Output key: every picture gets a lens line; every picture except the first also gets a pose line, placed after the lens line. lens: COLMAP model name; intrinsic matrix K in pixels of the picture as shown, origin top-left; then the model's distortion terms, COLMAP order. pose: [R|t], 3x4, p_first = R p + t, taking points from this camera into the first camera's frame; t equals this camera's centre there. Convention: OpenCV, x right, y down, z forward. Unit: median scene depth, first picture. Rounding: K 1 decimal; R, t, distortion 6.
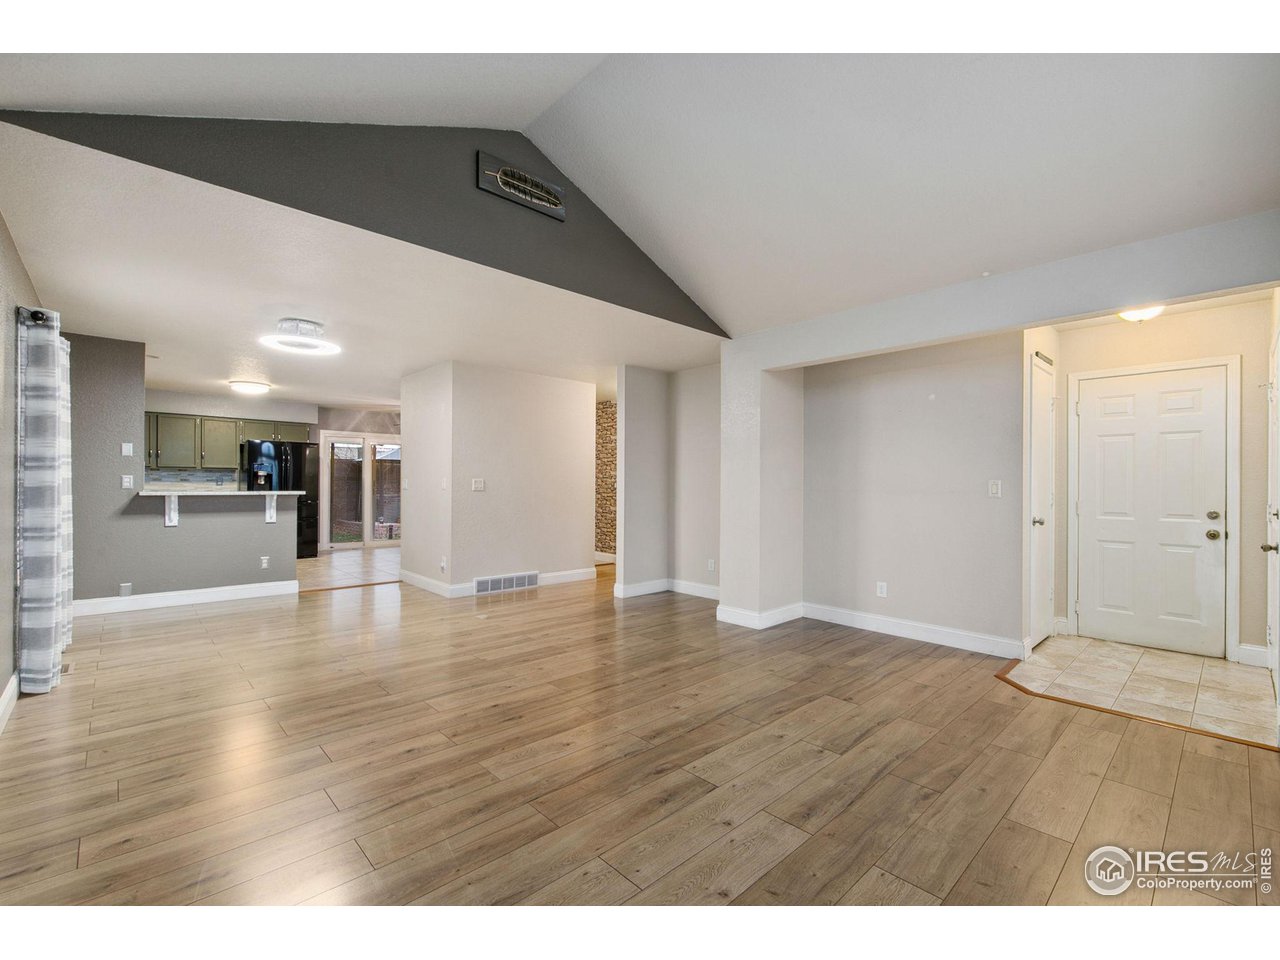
lens RADIAL K [[574.1, 0, 644.6], [0, 574.1, 485.1], [0, 0, 1]] dist [-0.005561, 0.003654]
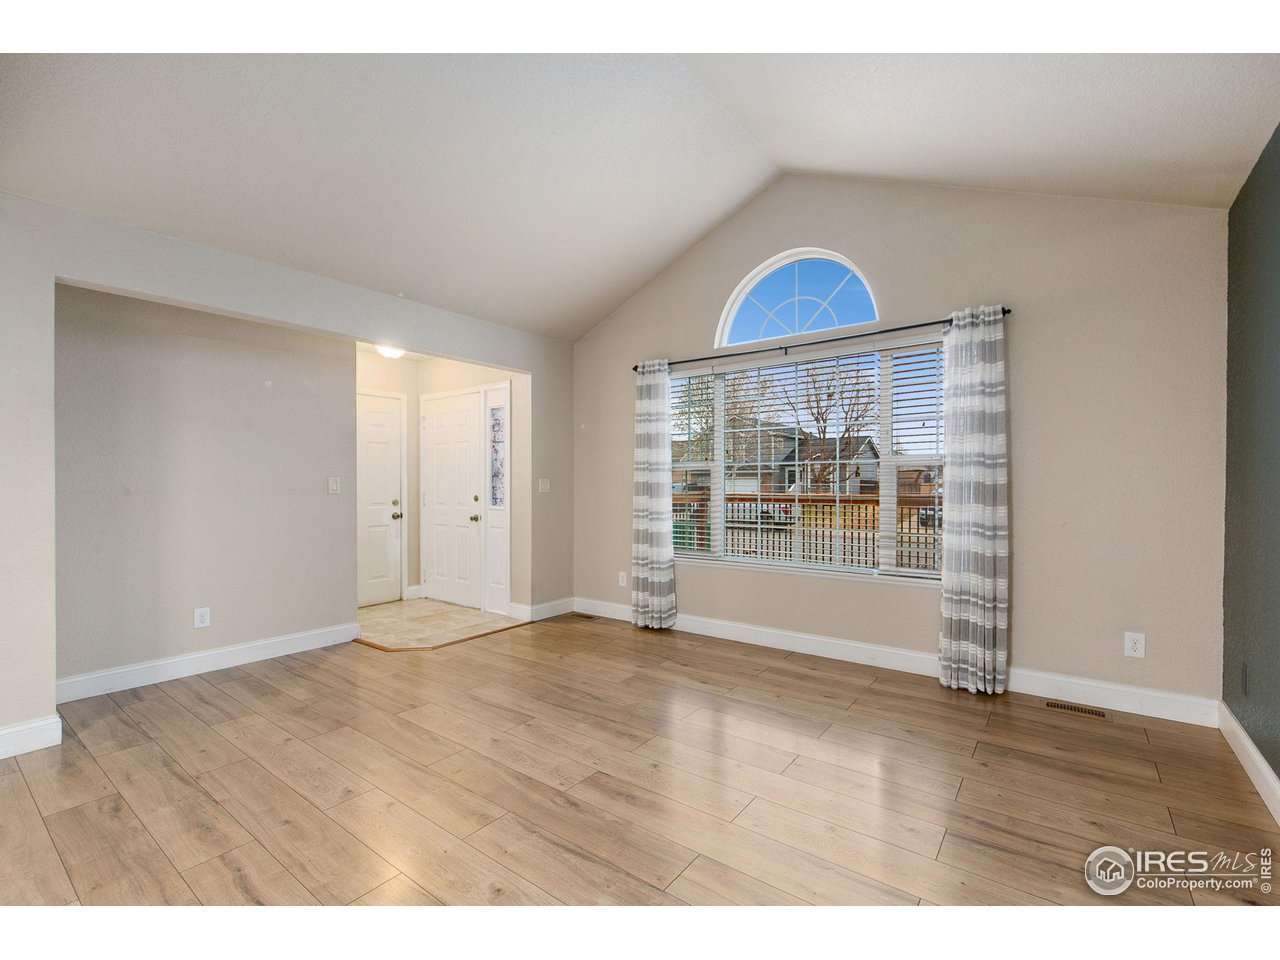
lens RADIAL K [[574.1, 0, 644.3], [0, 574.1, 484.7], [0, 0, 1]] dist [-0.005561, 0.003654]
pose [[-0.186831, -0.007225, 0.982366, -0.557351], [0.001936, 0.999968, 0.007722, -0.001728], [-0.982390, 0.003344, -0.186811, 0.680735]]
